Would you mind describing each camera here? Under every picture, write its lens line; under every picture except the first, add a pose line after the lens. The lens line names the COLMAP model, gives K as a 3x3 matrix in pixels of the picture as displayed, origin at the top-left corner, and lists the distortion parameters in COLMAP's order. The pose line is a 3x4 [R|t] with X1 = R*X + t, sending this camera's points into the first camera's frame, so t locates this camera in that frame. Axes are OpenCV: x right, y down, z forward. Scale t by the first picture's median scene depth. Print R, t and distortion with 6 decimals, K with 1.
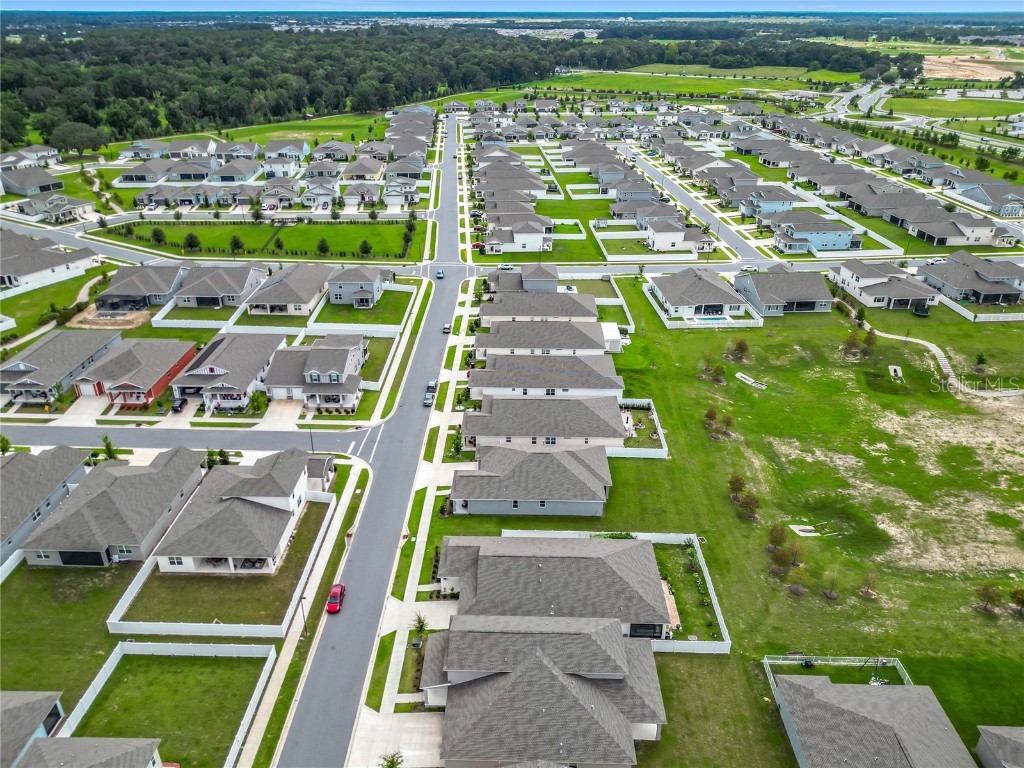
lens RADIAL K [[738.2, 0, 509.0], [0, 738.2, 385.6], [0, 0, 1]] dist [0.052301, -0.069742]
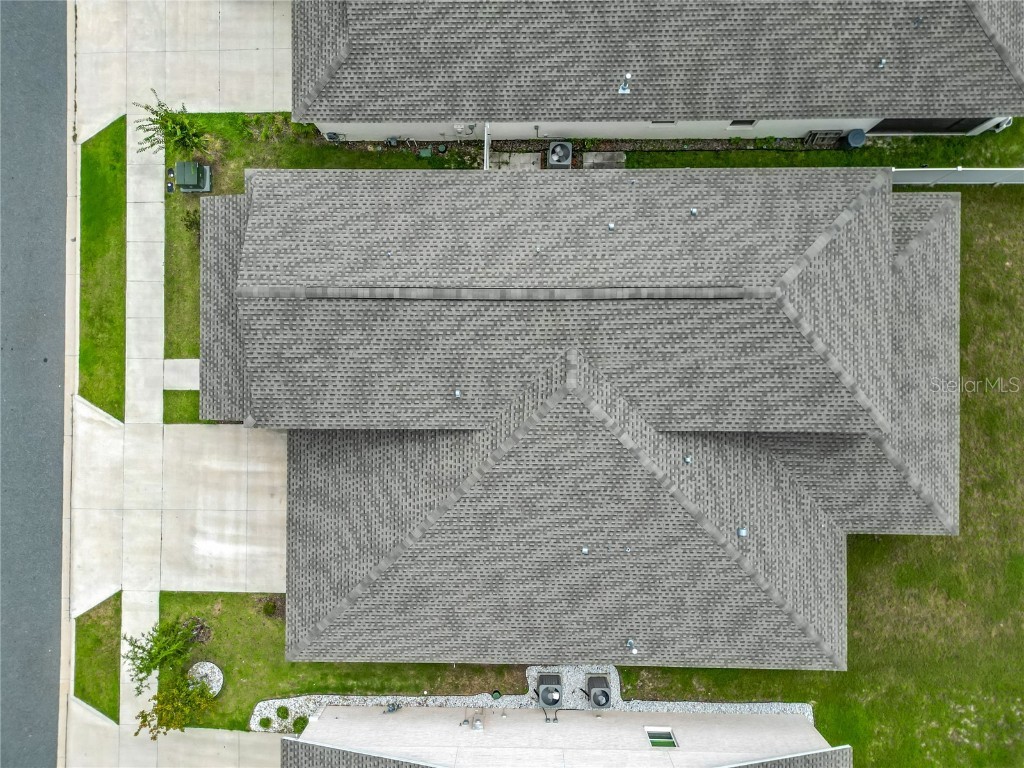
lens RADIAL K [[738.2, 0, 507.6], [0, 738.2, 387.1], [0, 0, 1]] dist [0.052301, -0.069742]
pose [[0.999471, -0.016587, -0.027971, 0.010856], [0.032451, 0.452808, 0.891017, 0.057641], [-0.002113, -0.891454, 0.453107, 0.422995]]
